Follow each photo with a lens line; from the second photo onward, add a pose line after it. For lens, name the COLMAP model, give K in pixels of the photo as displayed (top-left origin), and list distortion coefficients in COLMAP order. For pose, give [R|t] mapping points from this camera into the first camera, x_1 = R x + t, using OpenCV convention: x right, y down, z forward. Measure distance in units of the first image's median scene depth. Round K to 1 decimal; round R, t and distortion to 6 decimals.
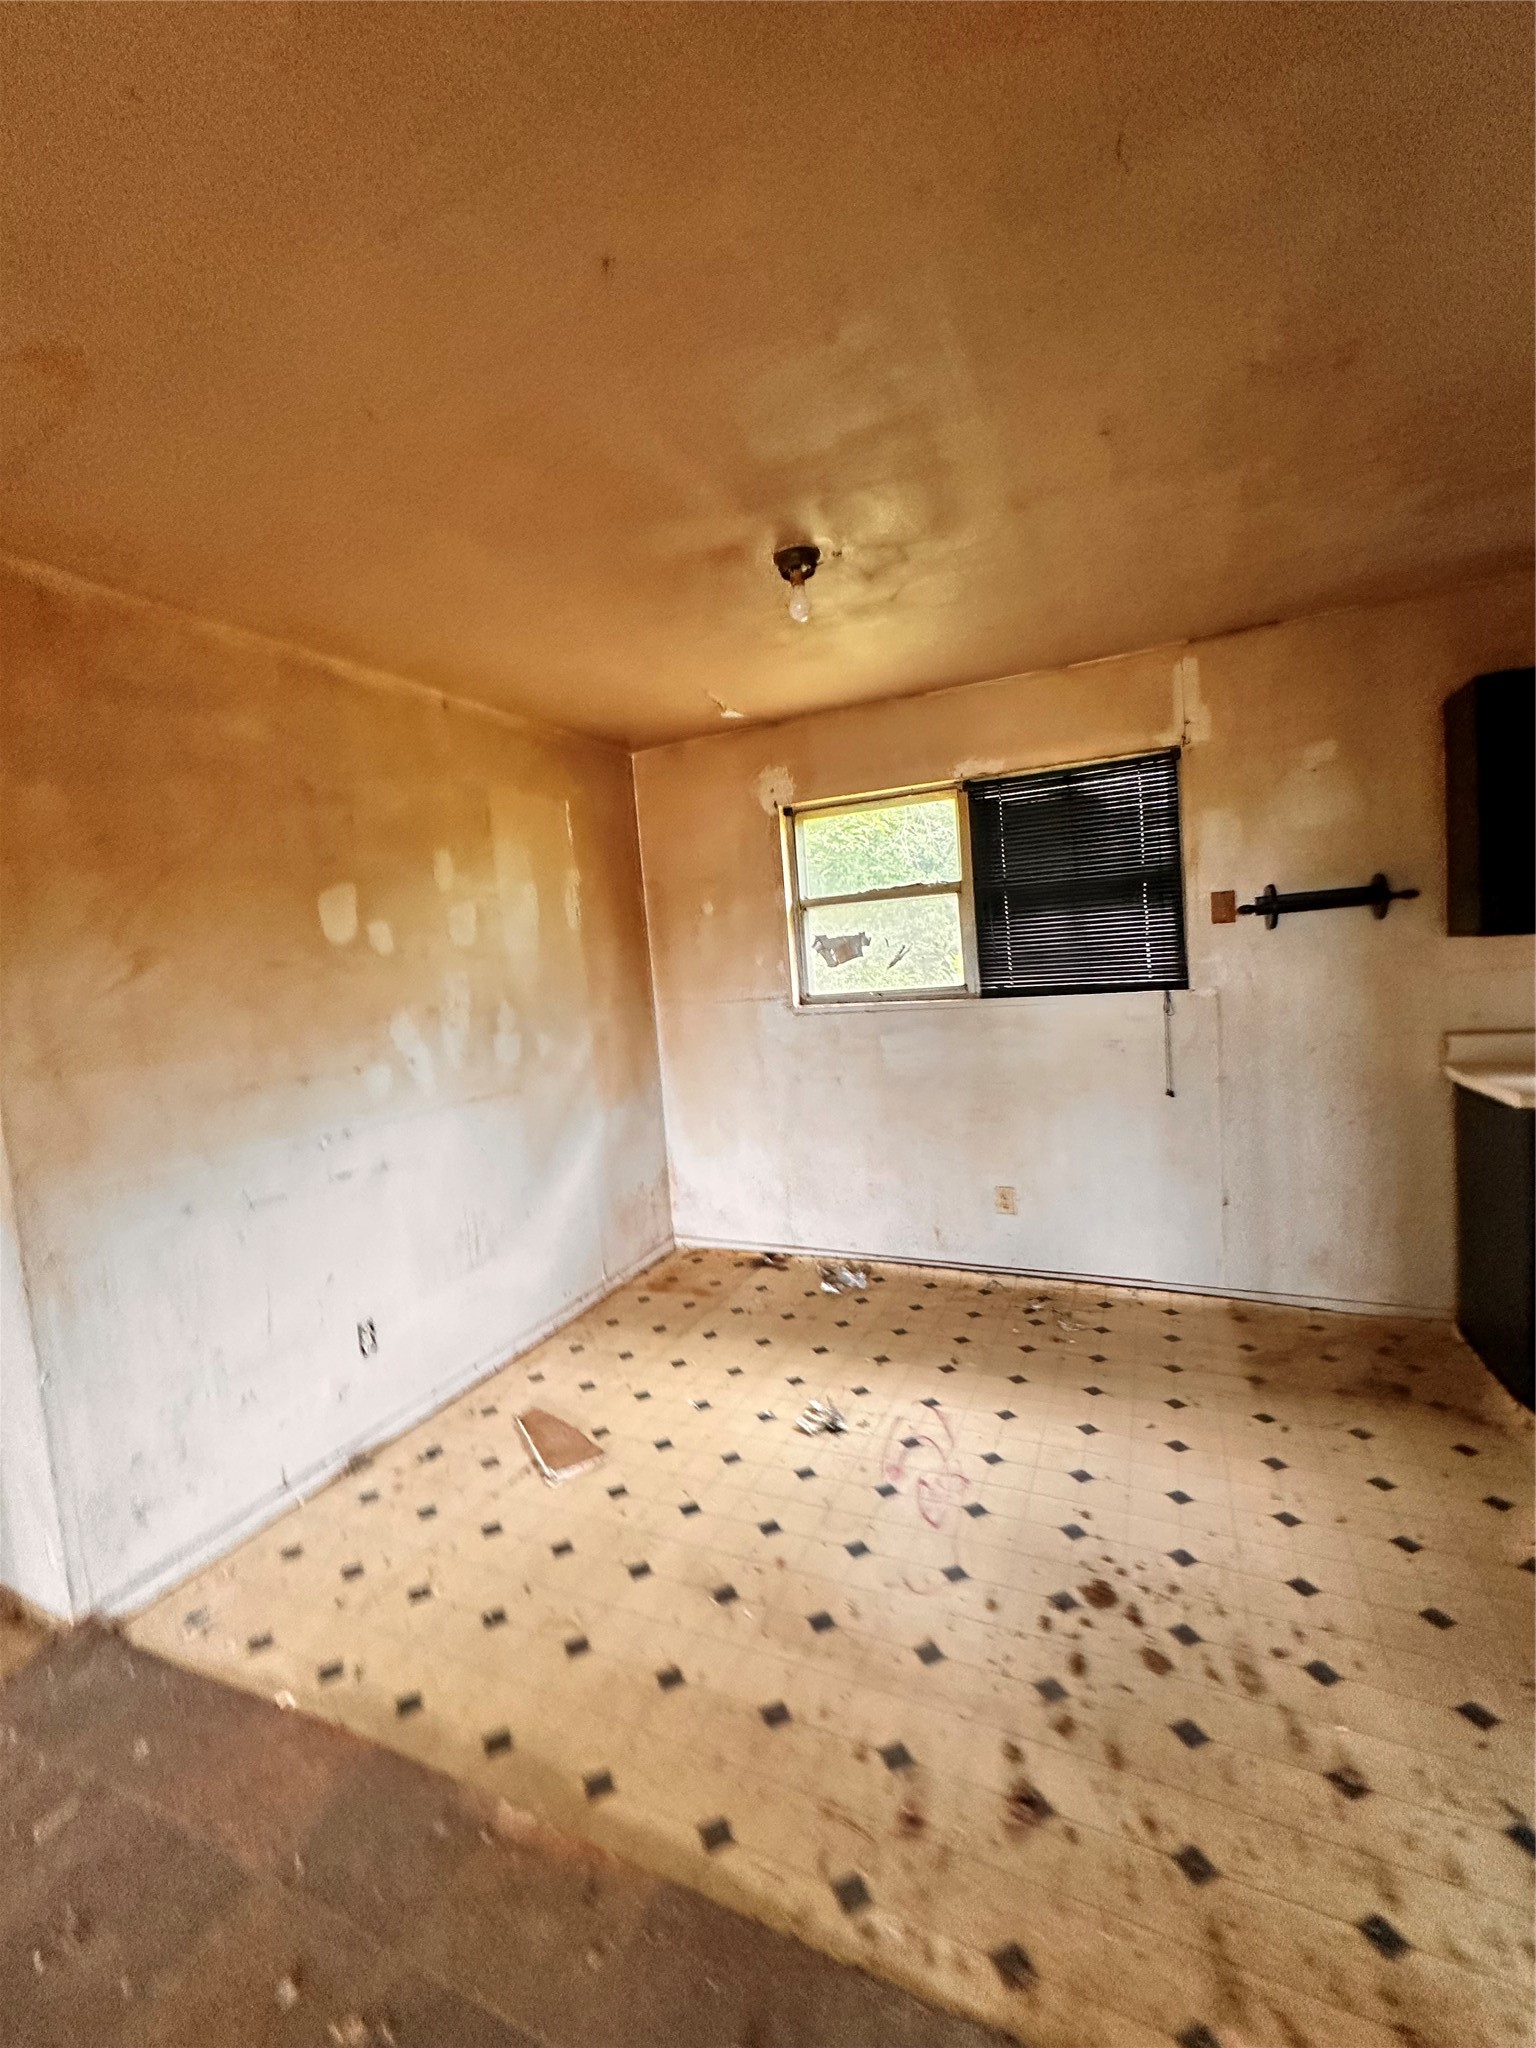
lens RADIAL K [[817.2, 0, 771.8], [0, 817.2, 1024.9], [0, 0, 1]] dist [-0.000161, 0.000005]
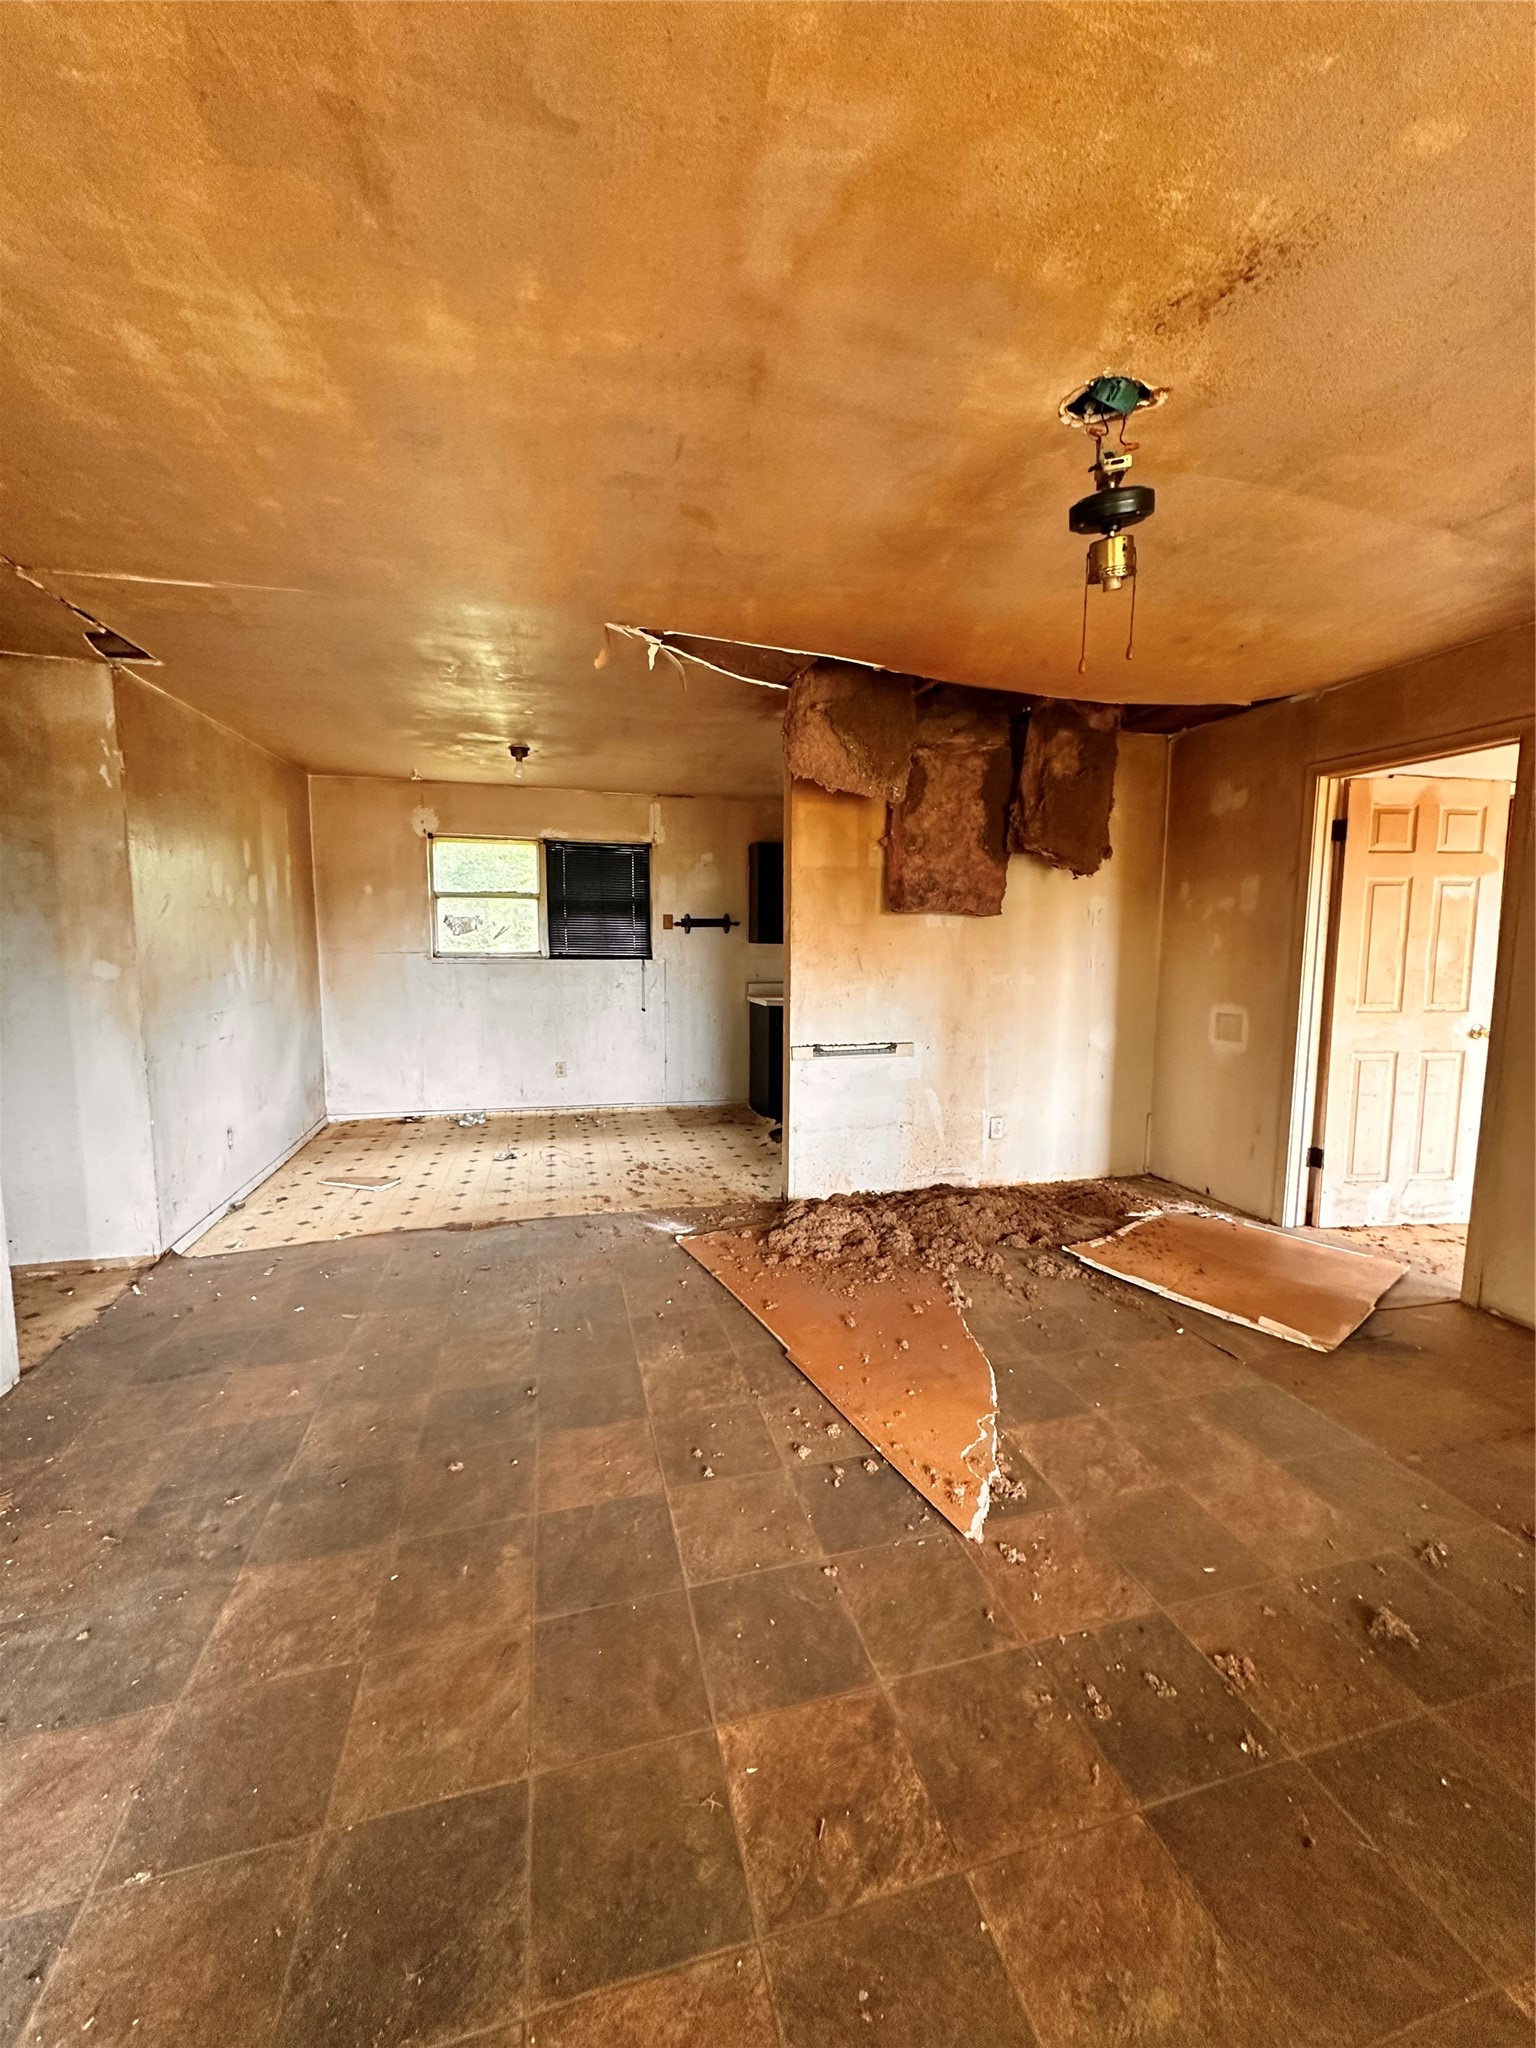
lens RADIAL K [[817.2, 0, 771.2], [0, 817.2, 1021.8], [0, 0, 1]] dist [-0.000161, 0.000005]
pose [[0.765645, 0.011096, 0.643167, -0.609075], [-0.017469, 0.999841, 0.003546, 0.104531], [-0.643026, -0.013951, 0.765718, -0.808931]]
